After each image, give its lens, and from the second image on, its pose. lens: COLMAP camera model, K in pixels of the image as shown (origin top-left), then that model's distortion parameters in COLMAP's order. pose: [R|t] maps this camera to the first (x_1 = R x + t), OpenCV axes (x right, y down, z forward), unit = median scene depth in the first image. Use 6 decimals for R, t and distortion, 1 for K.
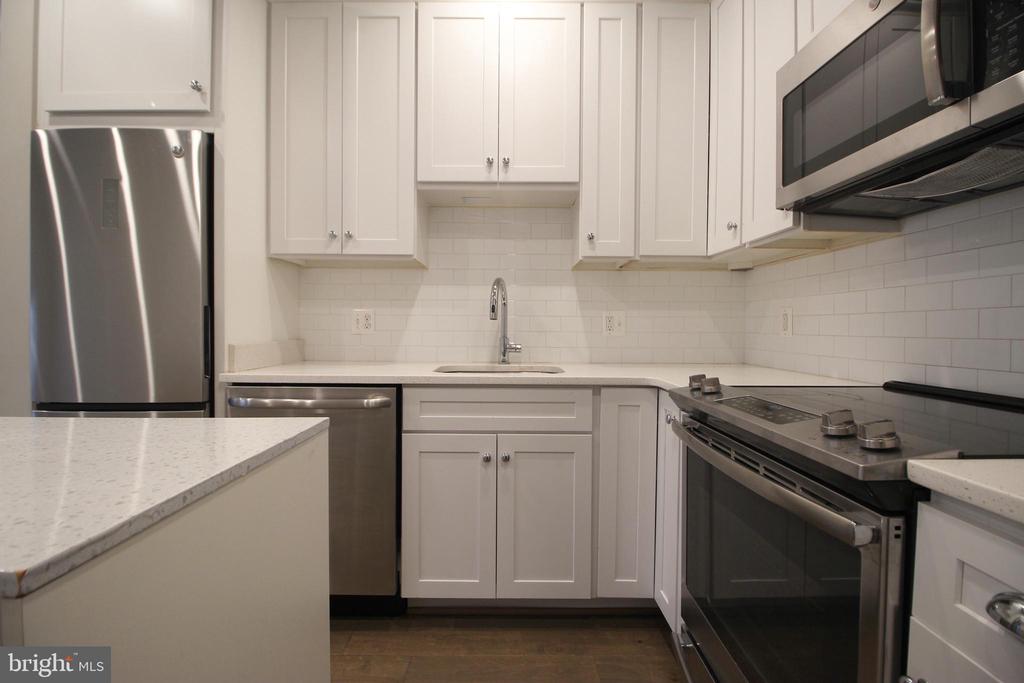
lens RADIAL K [[471.5, 0, 506.6], [0, 471.5, 334.2], [0, 0, 1]] dist [-0.005237, -0.010154]
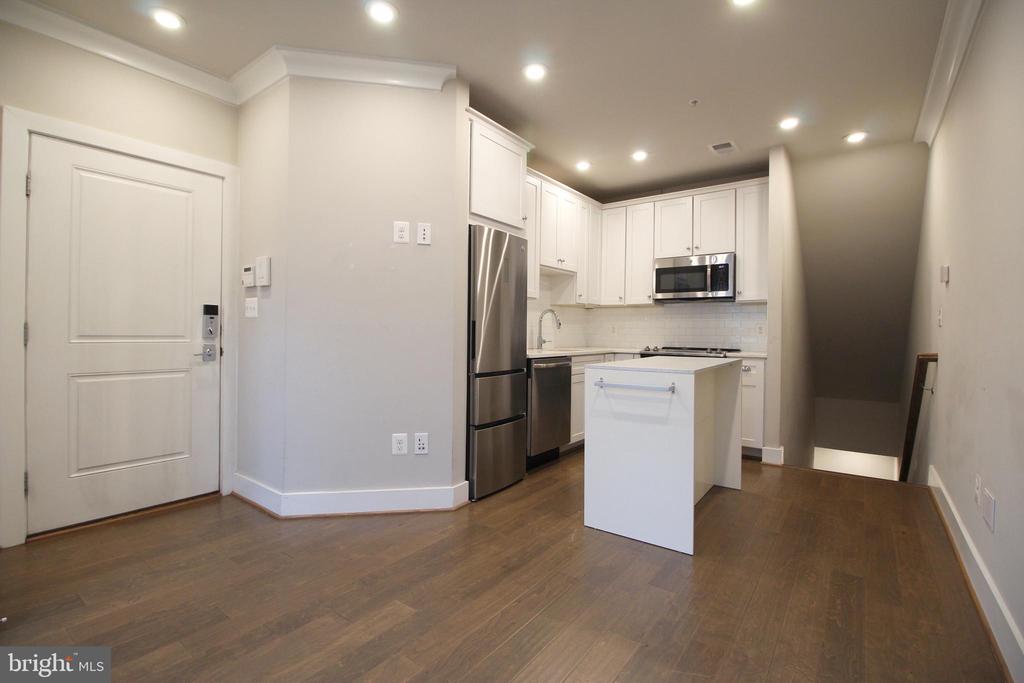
lens RADIAL K [[471.5, 0, 507.9], [0, 471.5, 335.7], [0, 0, 1]] dist [-0.005237, -0.010154]
pose [[0.600204, -0.008055, 0.799806, -2.307260], [0.005524, 0.999967, 0.005926, -0.013496], [-0.799828, 0.000862, 0.600229, -0.202184]]
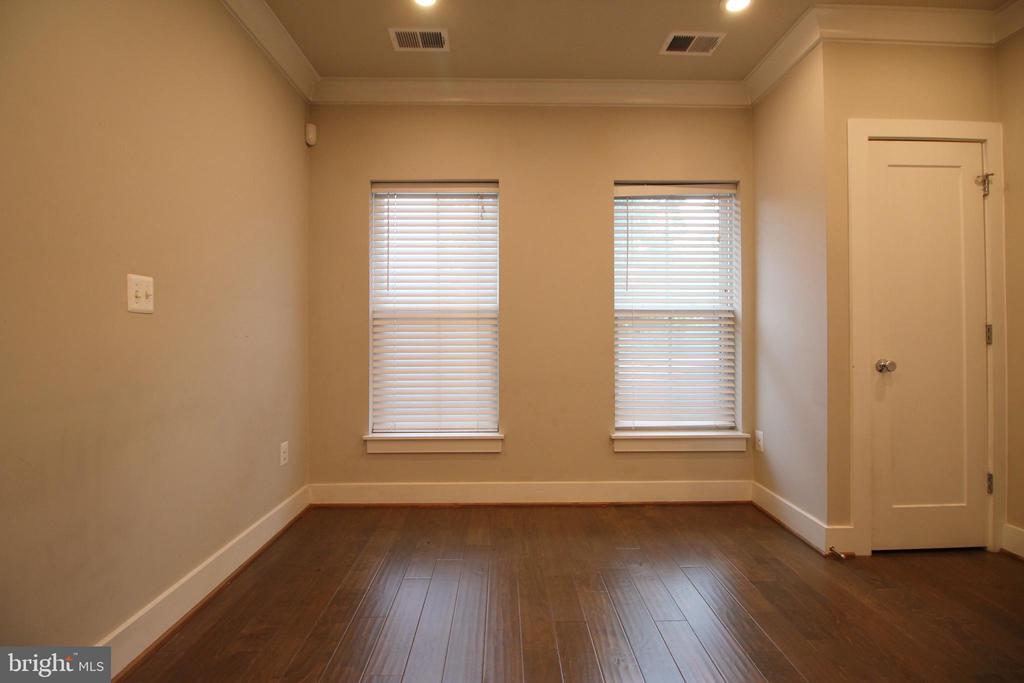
lens RADIAL K [[471.5, 0, 507.6], [0, 471.5, 334.7], [0, 0, 1]] dist [-0.005237, -0.010154]
pose [[0.007442, -0.011406, -0.999907, -0.874320], [-0.015713, 0.999810, -0.011522, -0.005777], [0.999849, 0.015797, 0.007261, 0.264308]]
